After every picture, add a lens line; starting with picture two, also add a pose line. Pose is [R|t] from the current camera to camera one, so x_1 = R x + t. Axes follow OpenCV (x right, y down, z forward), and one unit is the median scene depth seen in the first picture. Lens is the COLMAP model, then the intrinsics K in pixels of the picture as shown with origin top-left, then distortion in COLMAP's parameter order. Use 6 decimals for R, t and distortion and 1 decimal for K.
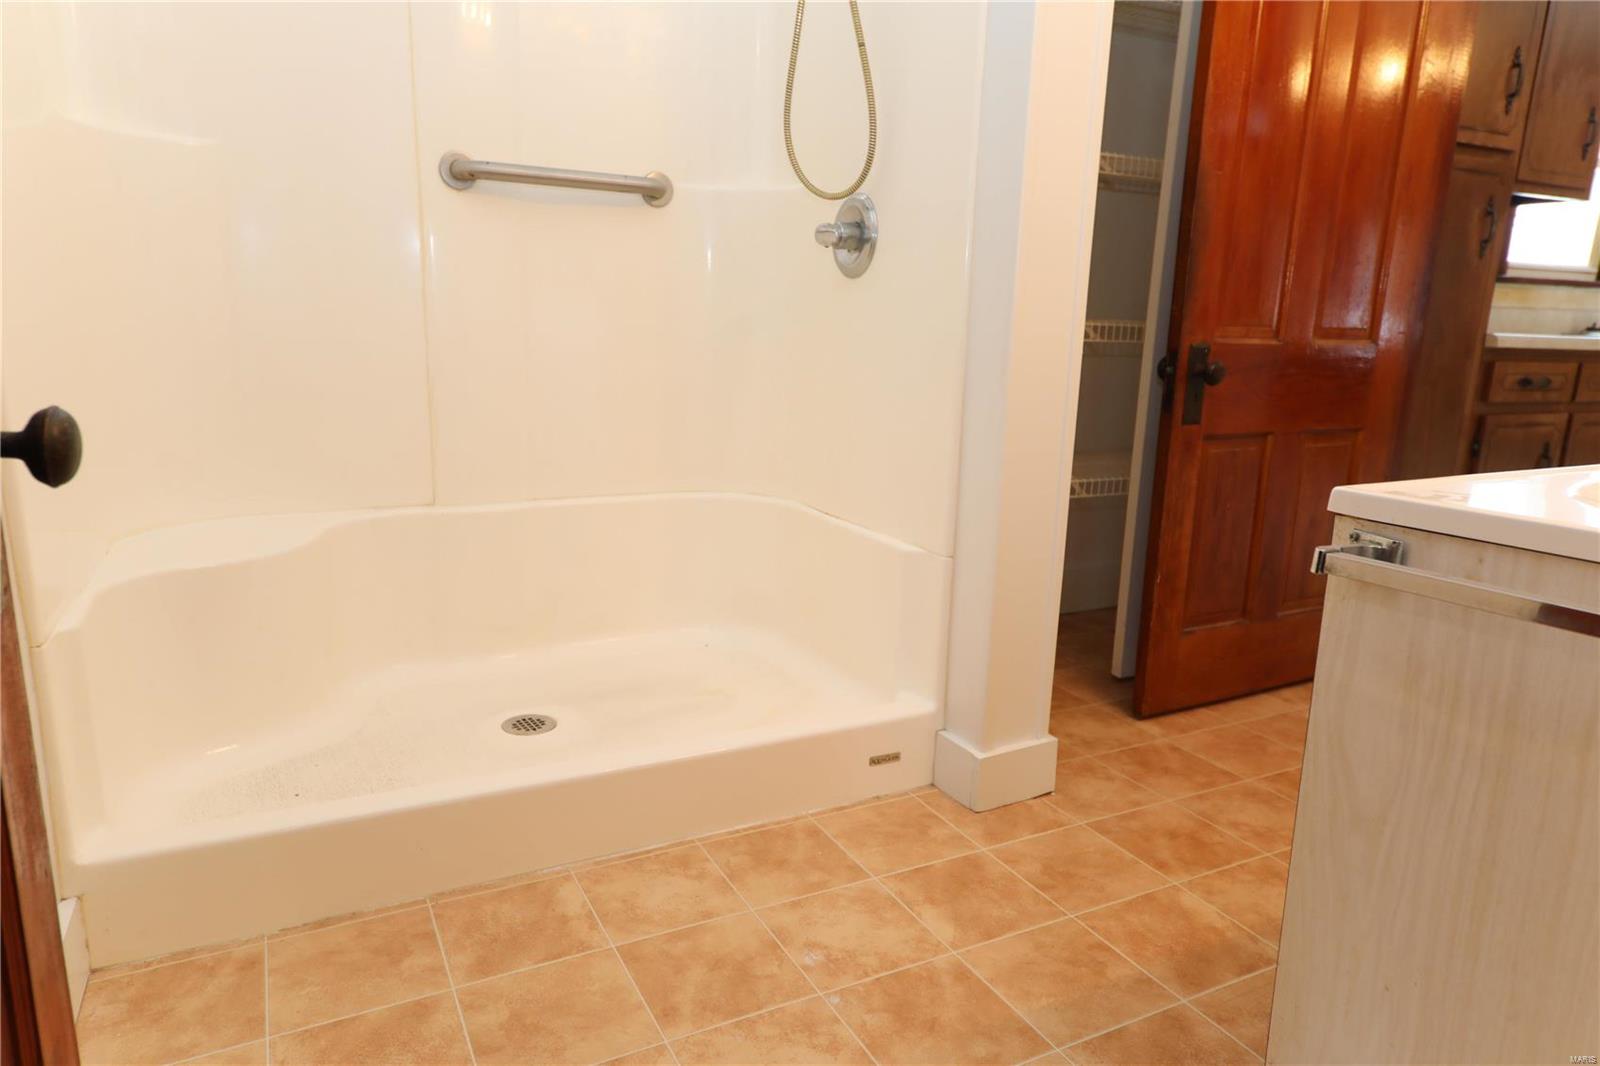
lens RADIAL K [[1067.7, 0, 795.9], [0, 1067.7, 543.4], [0, 0, 1]] dist [0.014846, 0.012211]
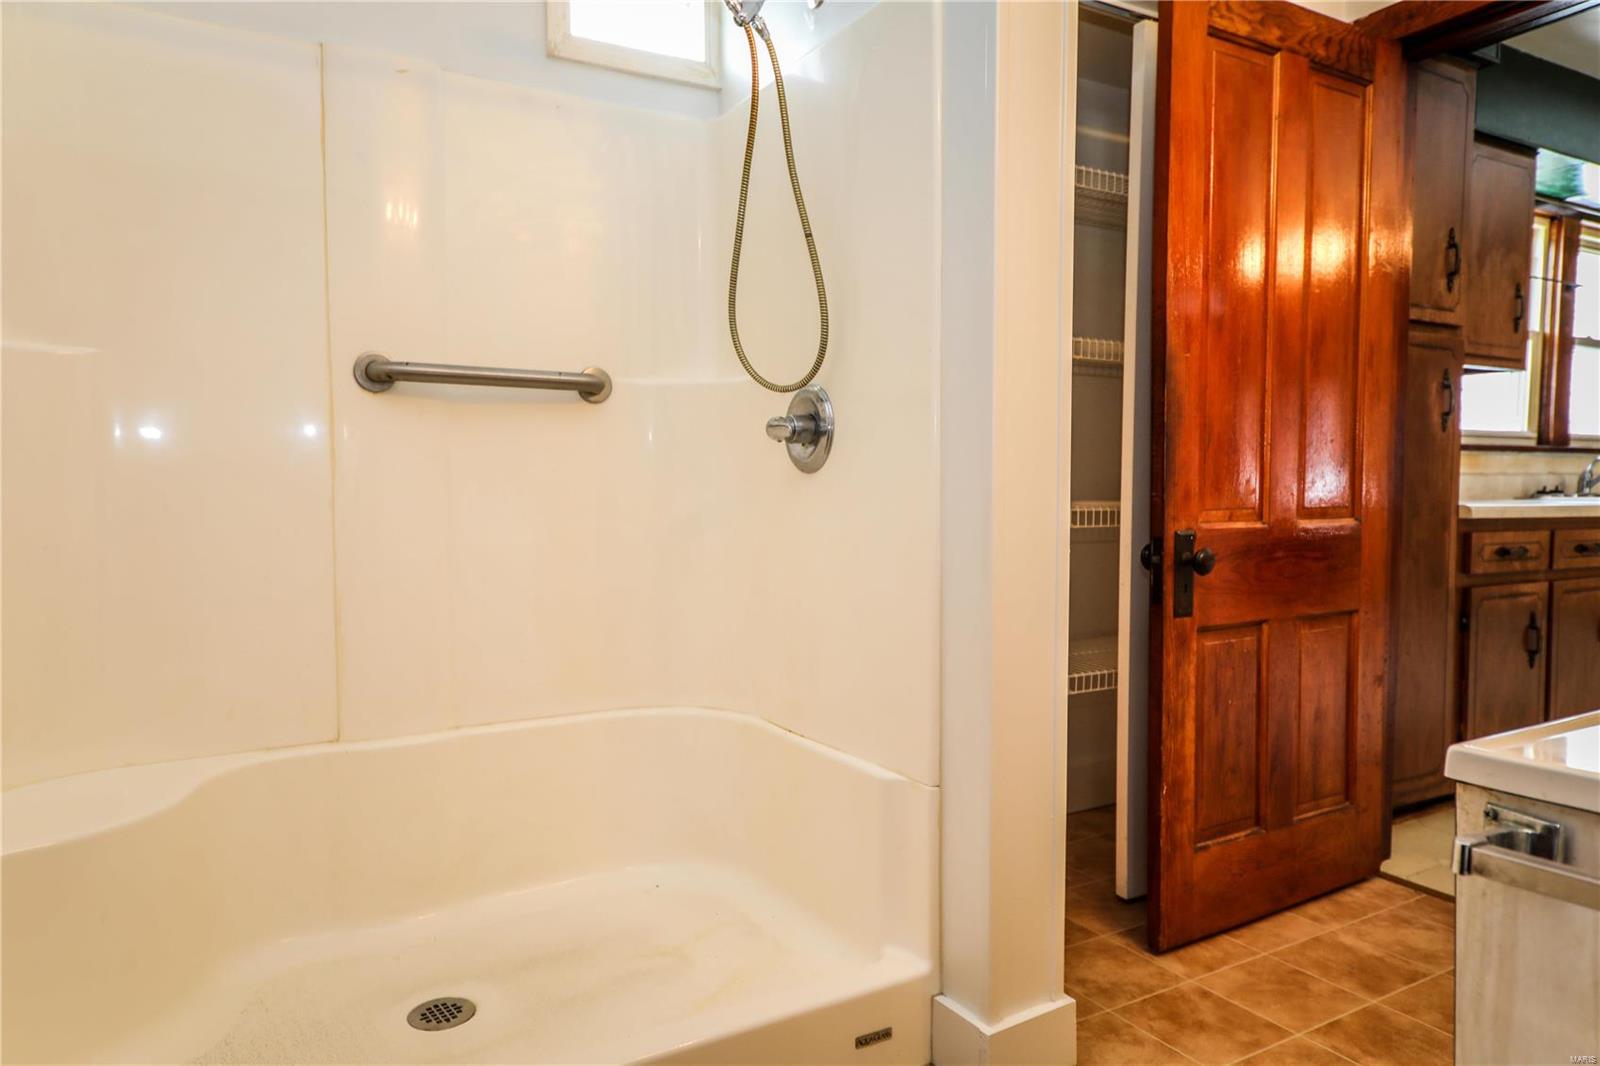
lens RADIAL K [[1067.7, 0, 803.0], [0, 1067.7, 535.5], [0, 0, 1]] dist [0.014846, 0.012211]
pose [[0.998039, -0.033804, 0.052689, -0.002117], [0.042092, 0.985375, -0.165119, -0.043063], [-0.046336, 0.167013, 0.984865, 0.102716]]
